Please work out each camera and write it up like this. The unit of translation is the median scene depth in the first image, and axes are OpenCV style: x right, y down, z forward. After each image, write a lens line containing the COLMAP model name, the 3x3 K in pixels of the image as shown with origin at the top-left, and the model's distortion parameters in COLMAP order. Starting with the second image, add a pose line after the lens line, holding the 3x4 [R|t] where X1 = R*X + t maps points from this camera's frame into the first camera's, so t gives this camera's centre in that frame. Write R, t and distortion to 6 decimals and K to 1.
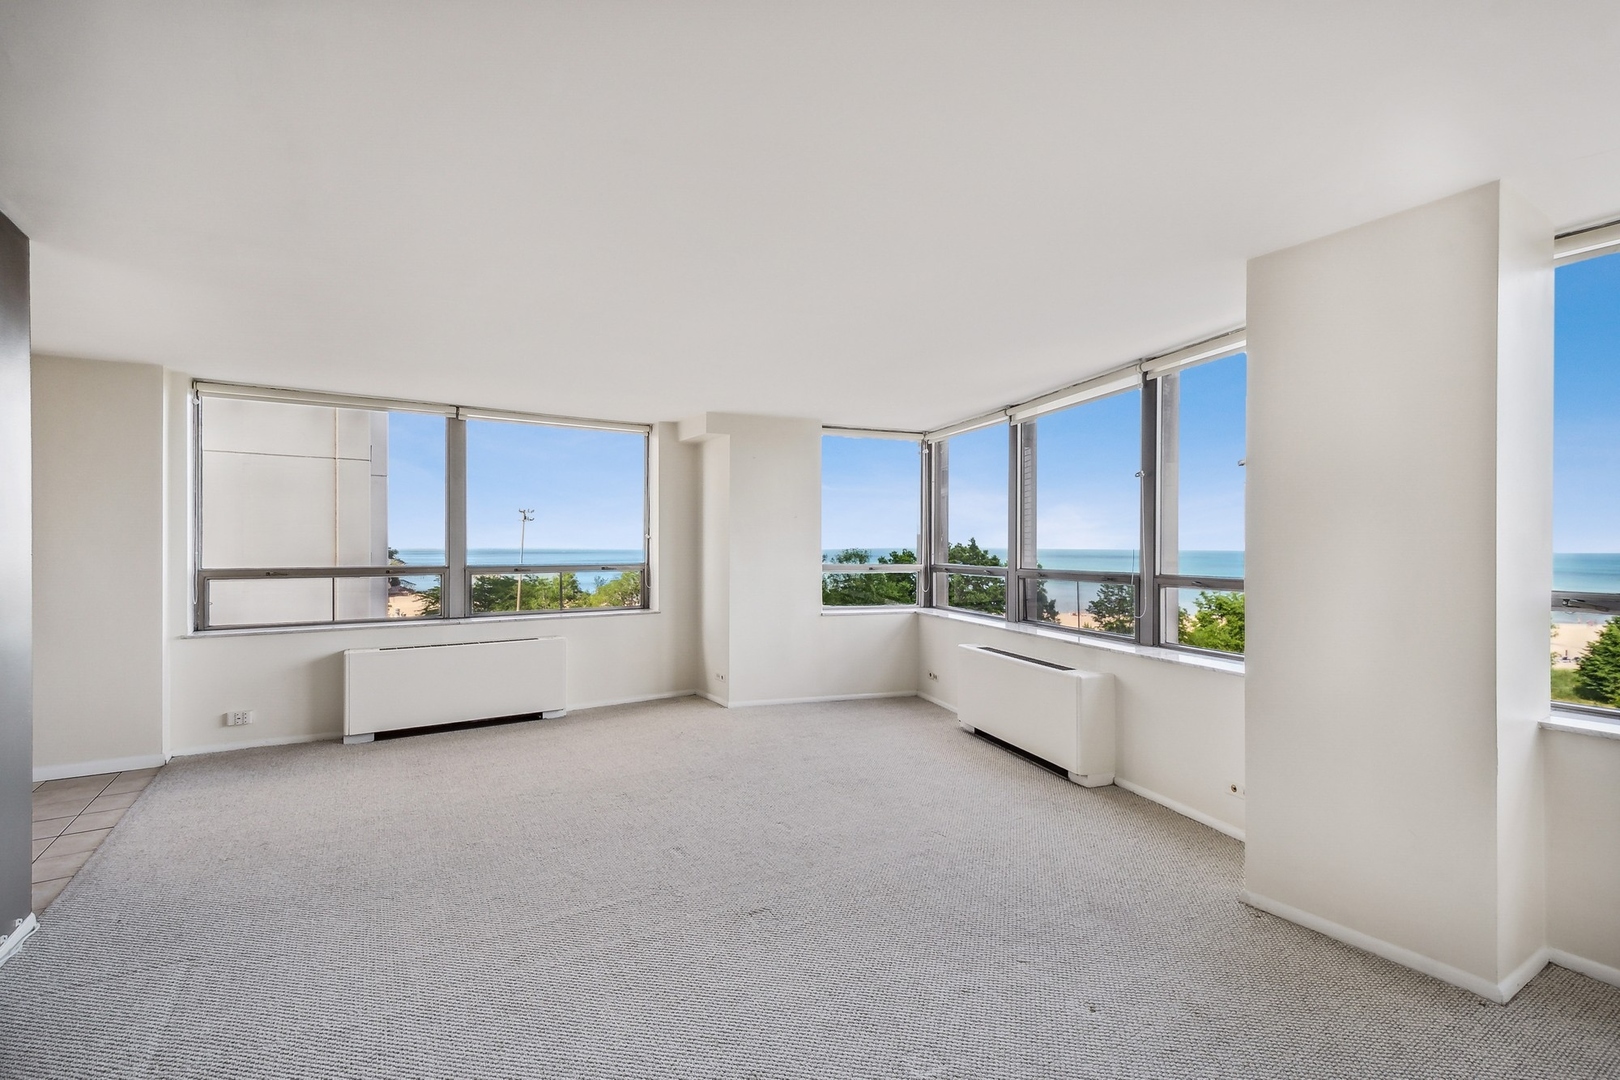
lens RADIAL K [[702.6, 0, 838.5], [0, 702.6, 551.1], [0, 0, 1]] dist [0.002008, -0.000956]
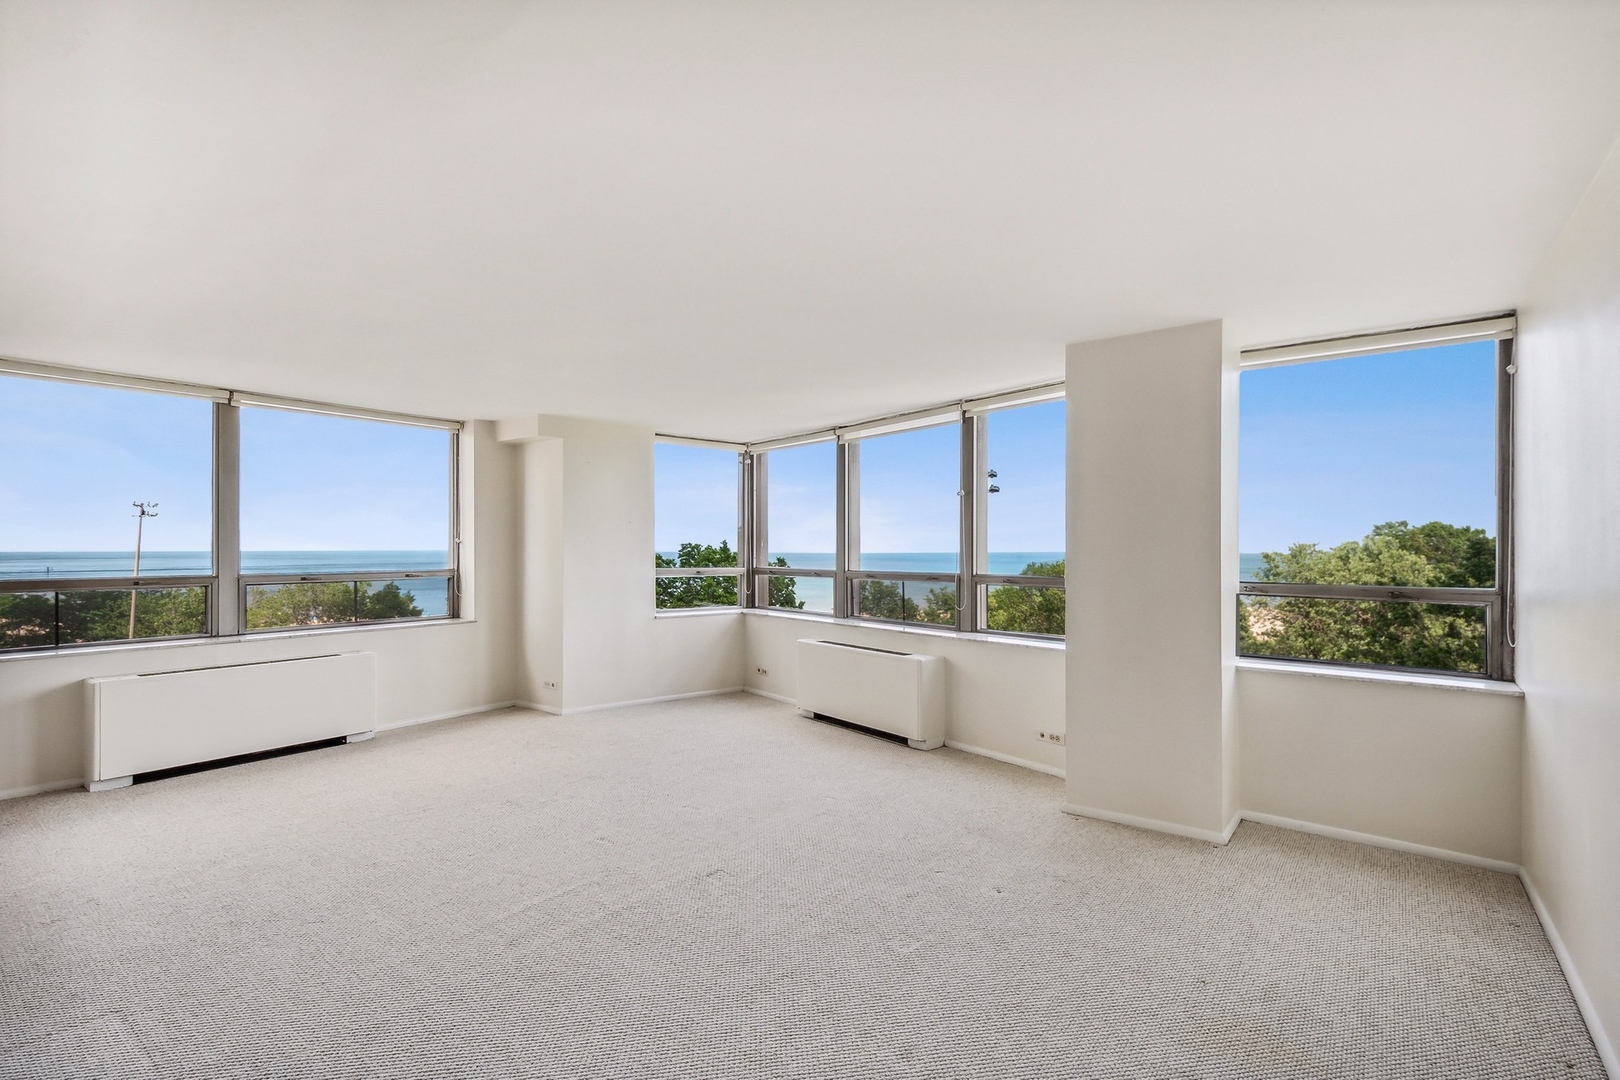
lens RADIAL K [[706.5, 0, 833.5], [0, 706.5, 549.9], [0, 0, 1]] dist [-0.001857, -0.000745]
pose [[0.942779, -0.001921, 0.333412, -0.153348], [0.003540, 0.999985, -0.004248, -0.003874], [-0.333399, 0.005185, 0.942772, -0.074751]]
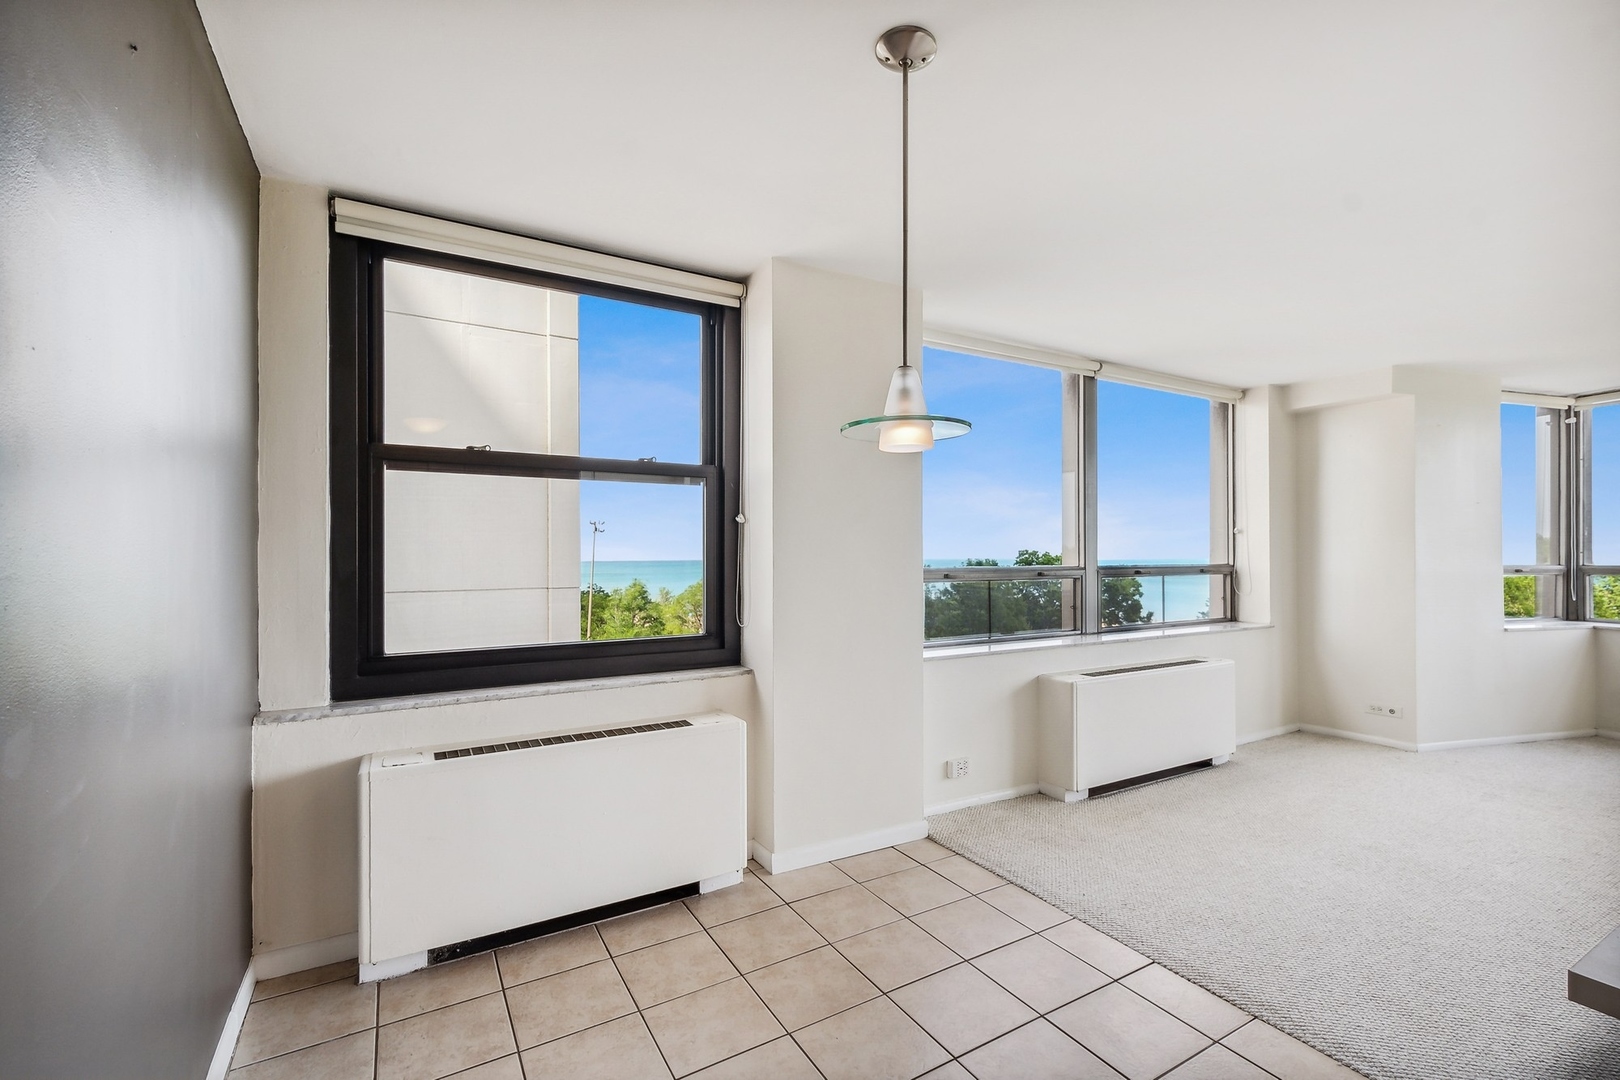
lens RADIAL K [[706.5, 0, 833.5], [0, 706.5, 549.9], [0, 0, 1]] dist [-0.001857, -0.000745]
pose [[0.997599, -0.005374, -0.069049, -0.886648], [0.004228, 0.999851, -0.016735, 0.016397], [0.069128, 0.016403, 0.997473, 0.221795]]
